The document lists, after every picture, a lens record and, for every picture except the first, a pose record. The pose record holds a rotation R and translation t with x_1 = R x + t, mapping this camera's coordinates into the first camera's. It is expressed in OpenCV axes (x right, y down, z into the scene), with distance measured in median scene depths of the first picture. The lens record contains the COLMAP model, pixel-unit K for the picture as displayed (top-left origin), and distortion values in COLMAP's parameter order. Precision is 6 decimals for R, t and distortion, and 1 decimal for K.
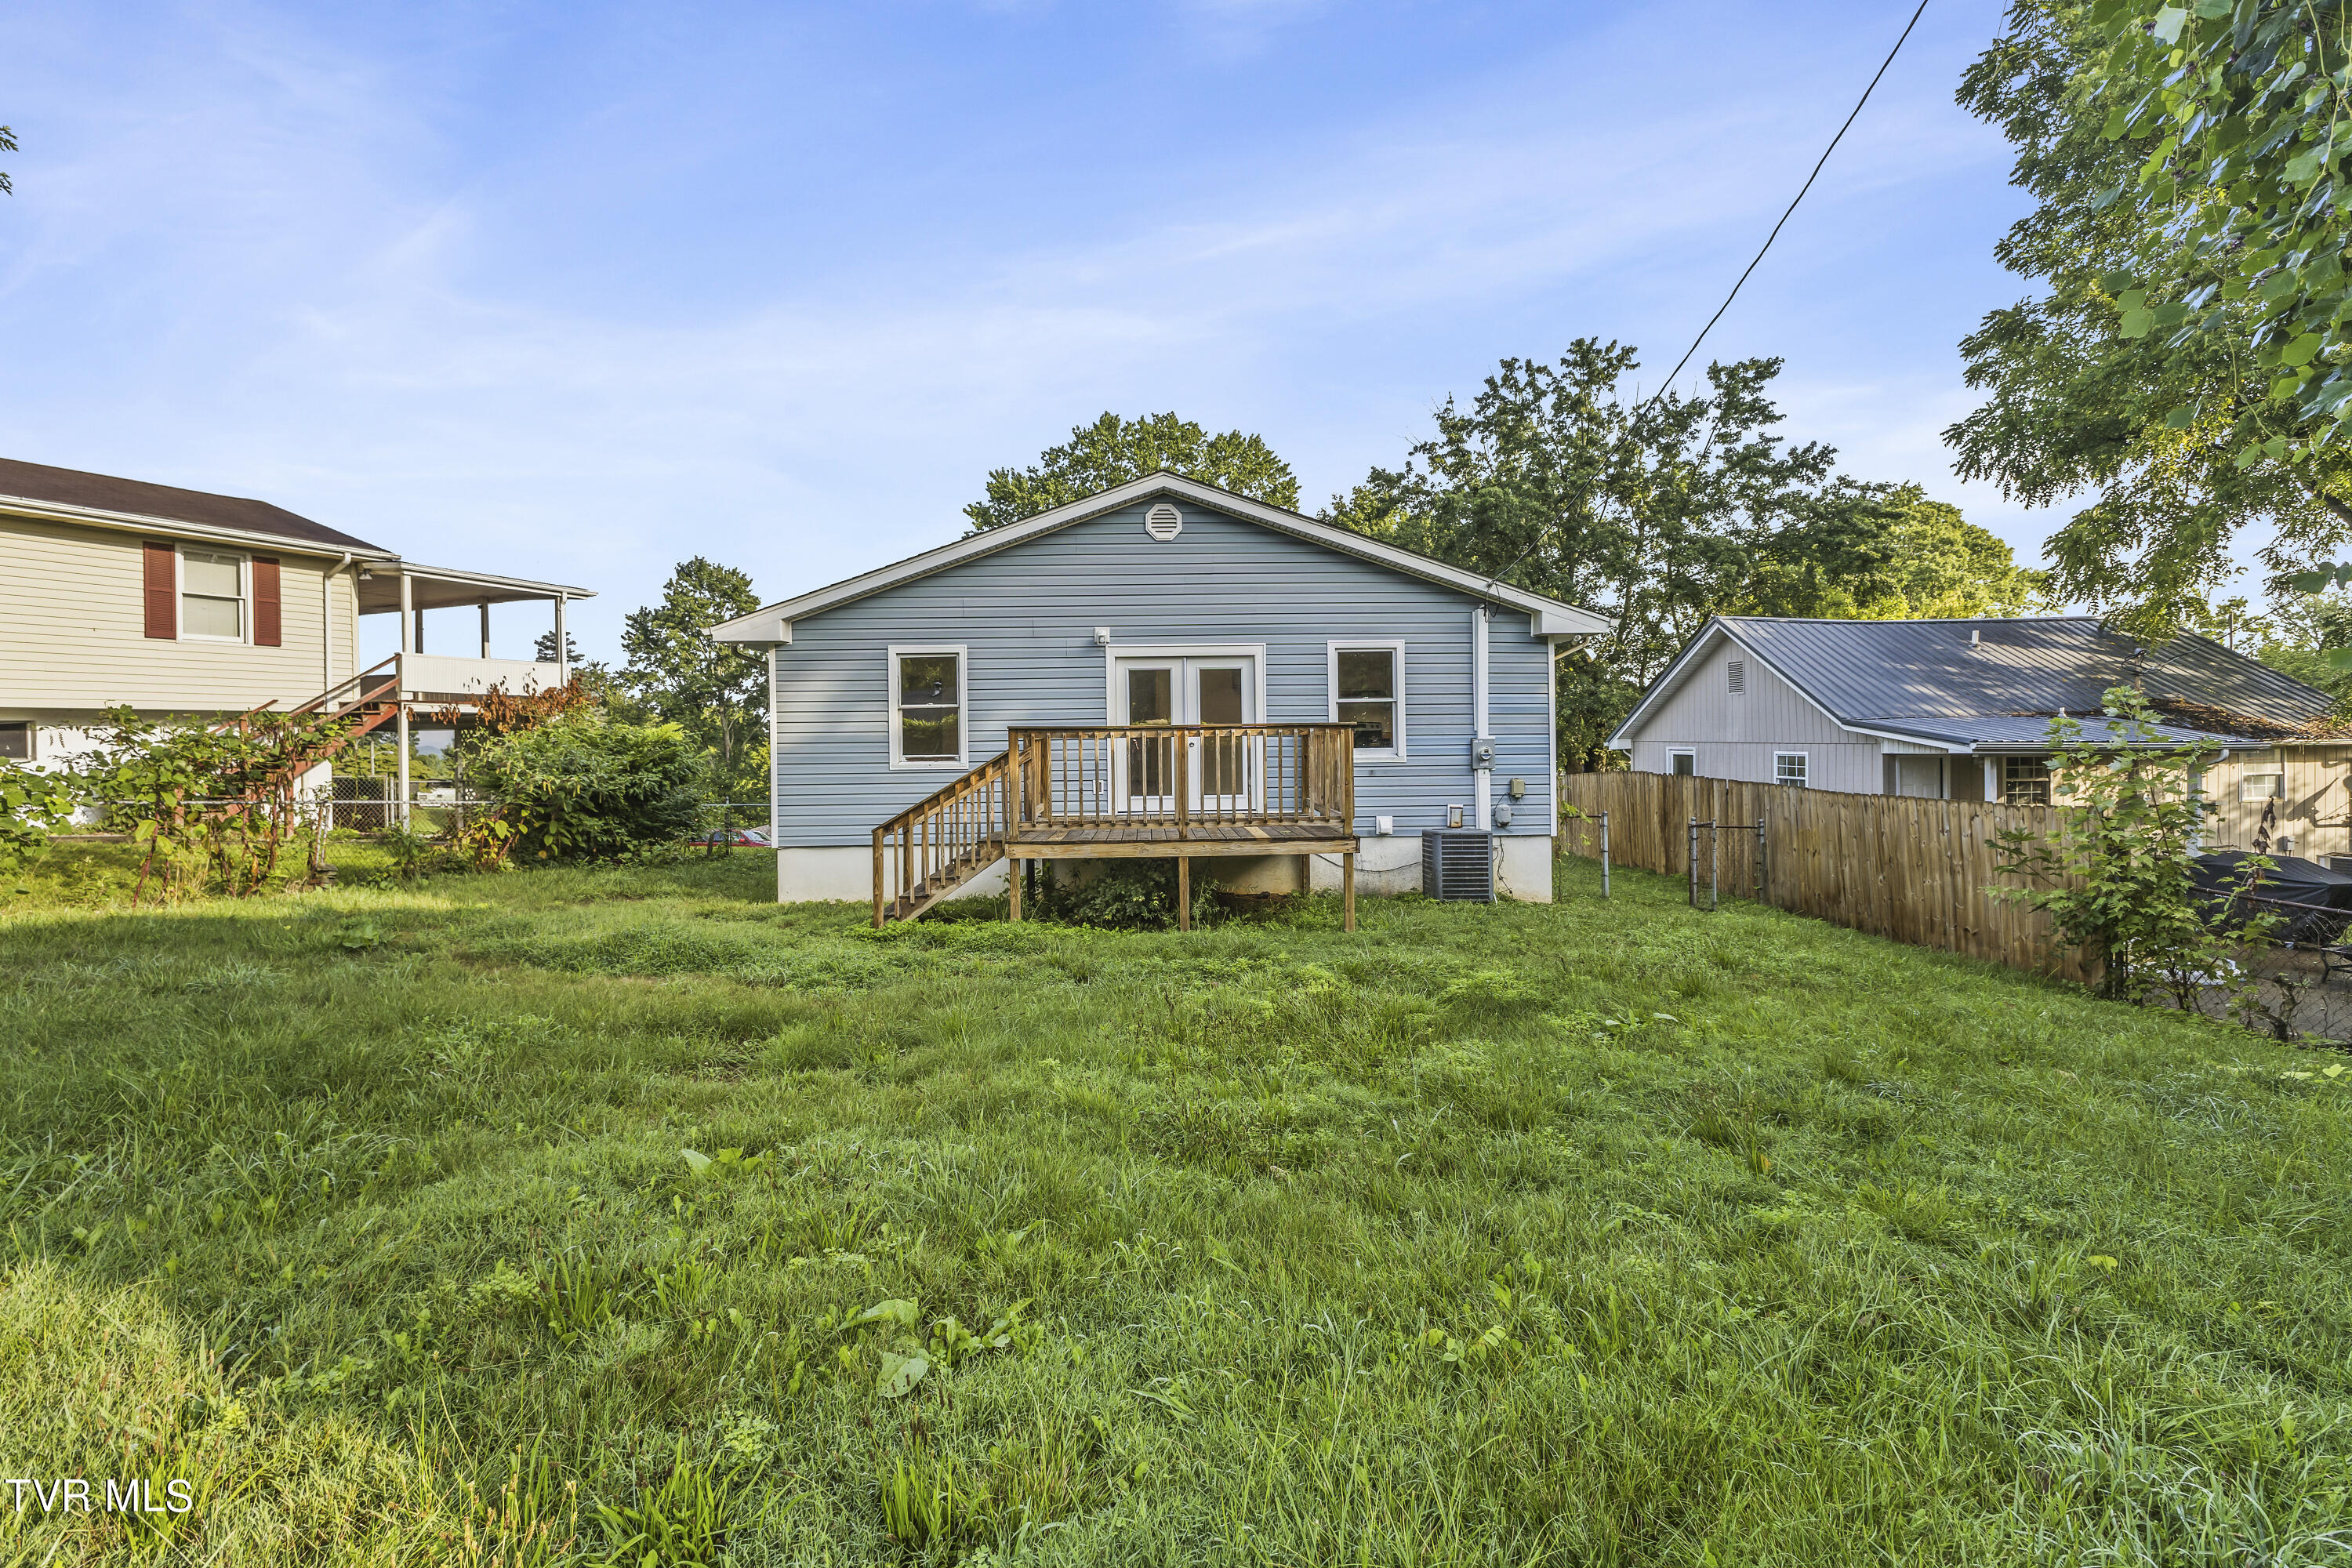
lens RADIAL K [[1009.6, 0, 1177.9], [0, 1009.6, 720.0], [0, 0, 1]] dist [-0.000651, -0.000438]
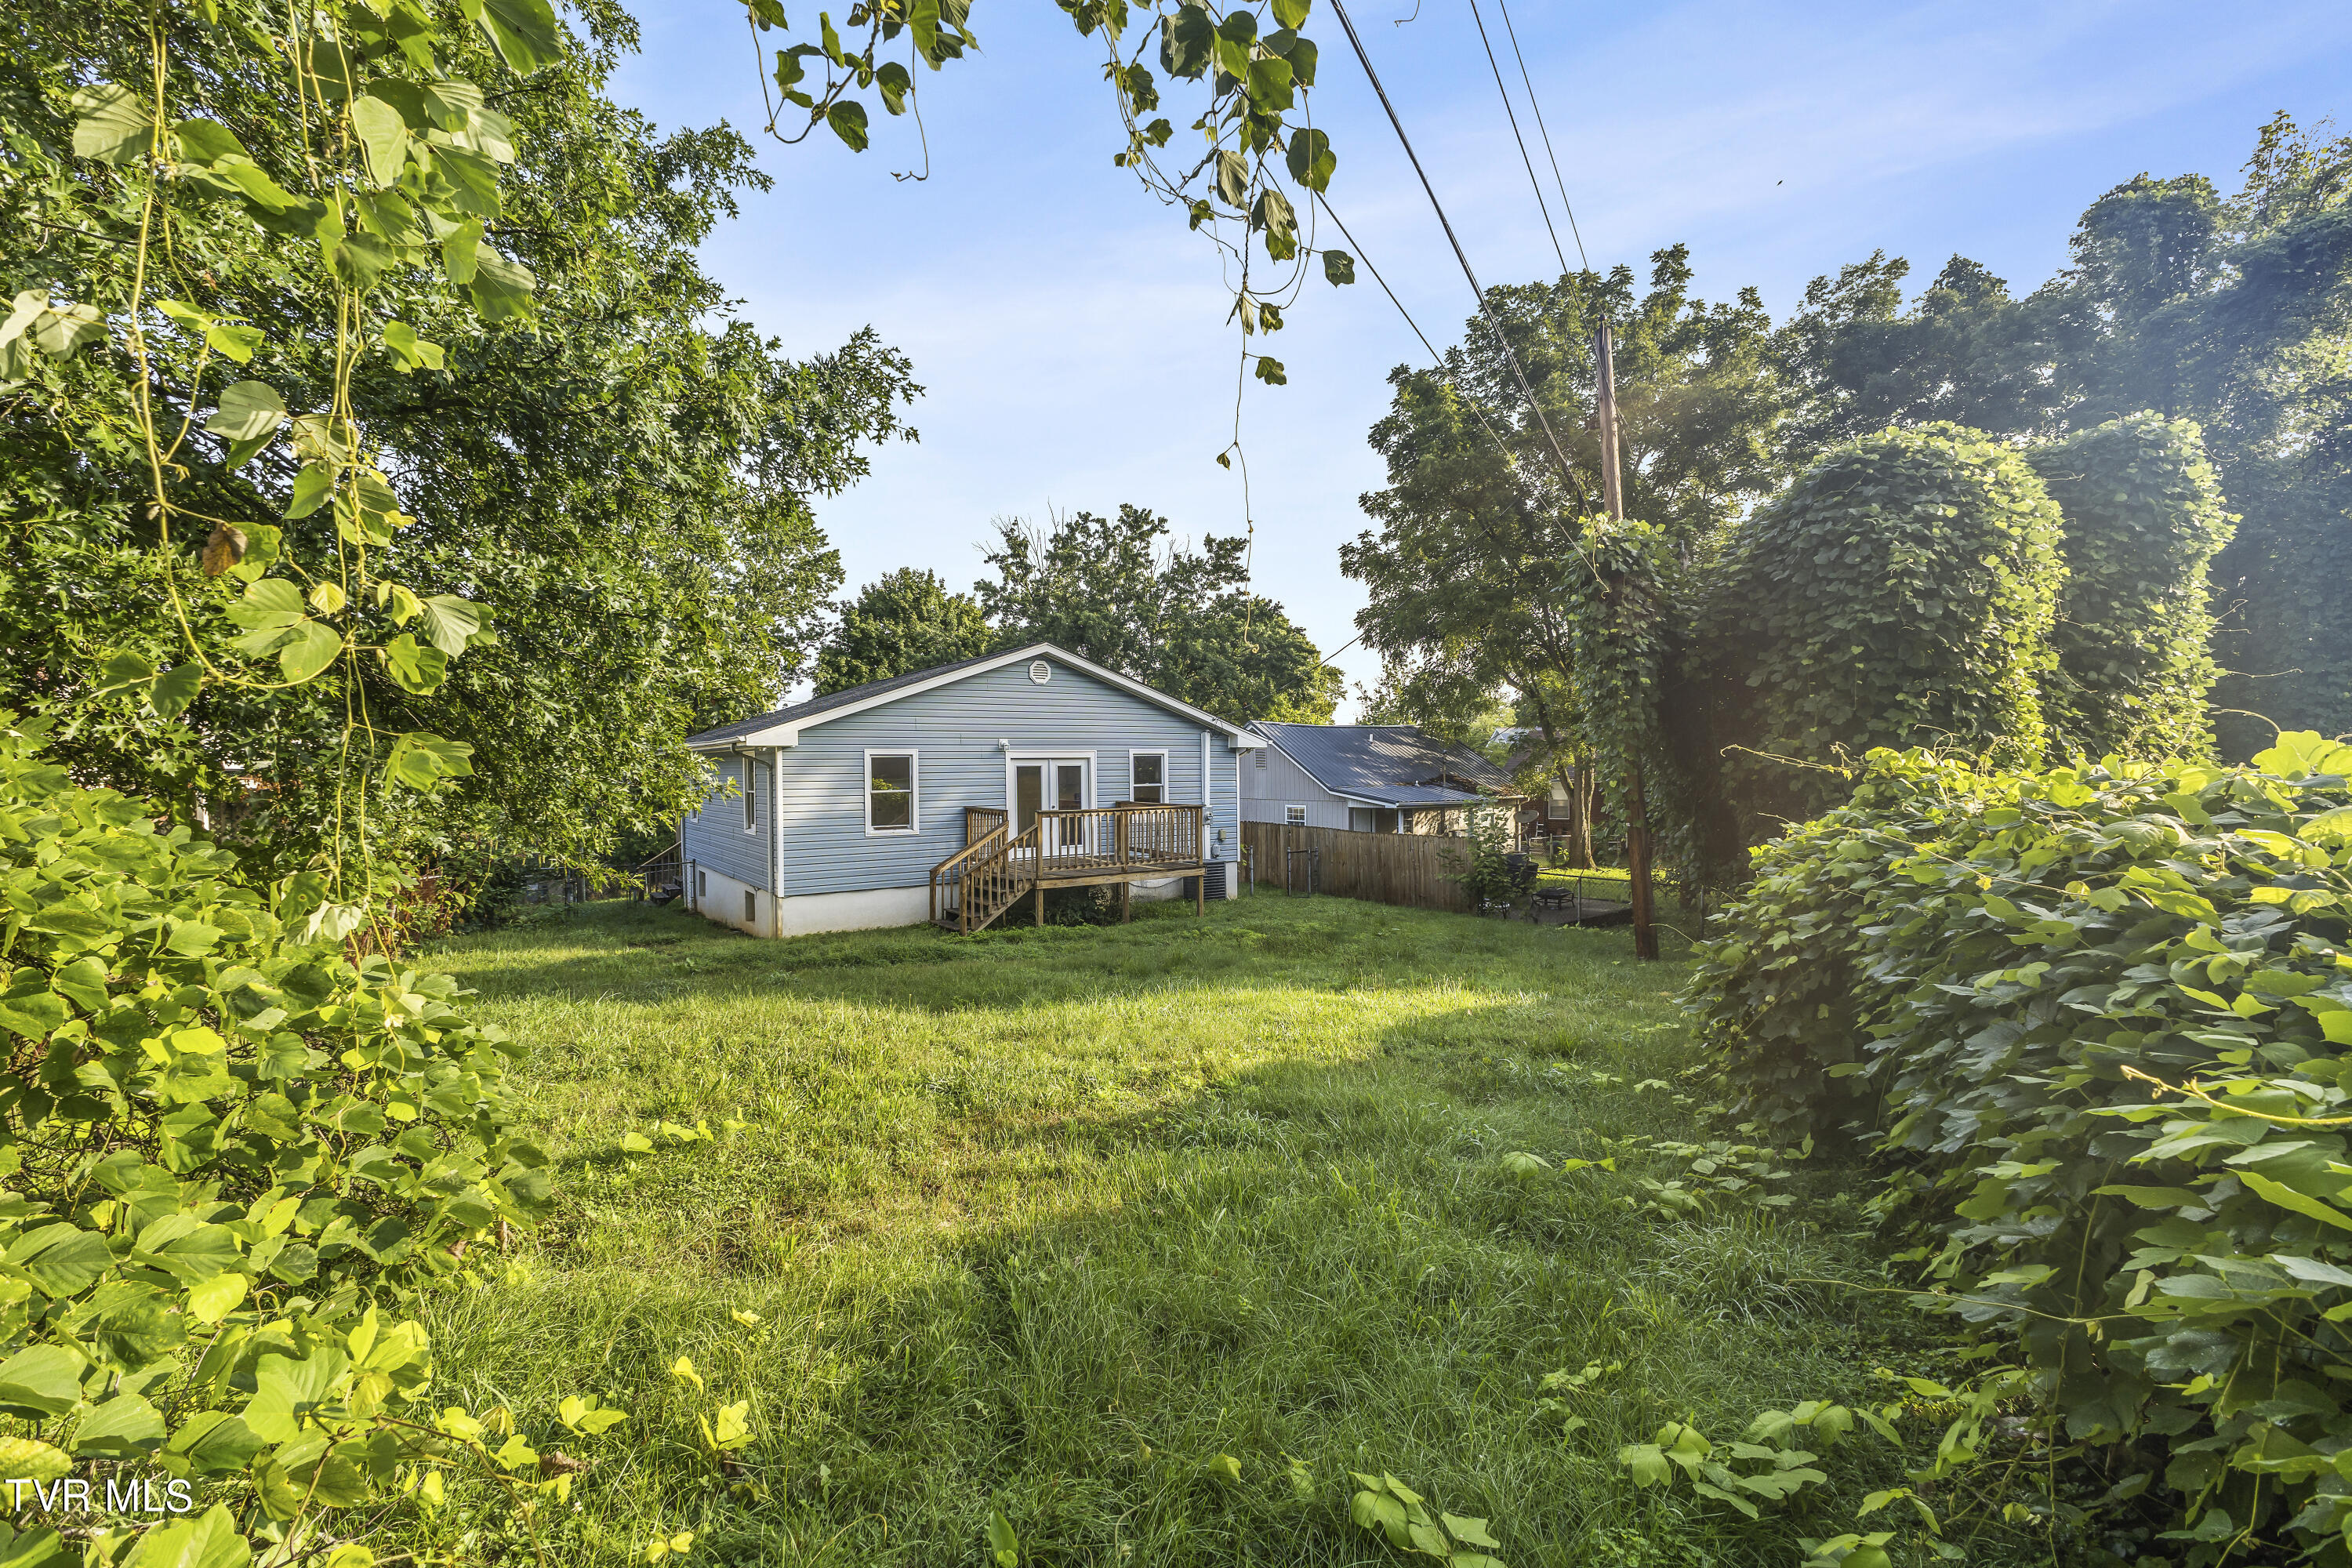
lens RADIAL K [[1013.8, 0, 1177.4], [0, 1013.8, 741.2], [0, 0, 1]] dist [-0.000436, -0.000465]
pose [[0.828836, 0.016082, 0.559260, -0.707748], [-0.006910, 0.999805, -0.018509, -0.060961], [-0.559449, 0.011477, 0.828785, -0.413470]]
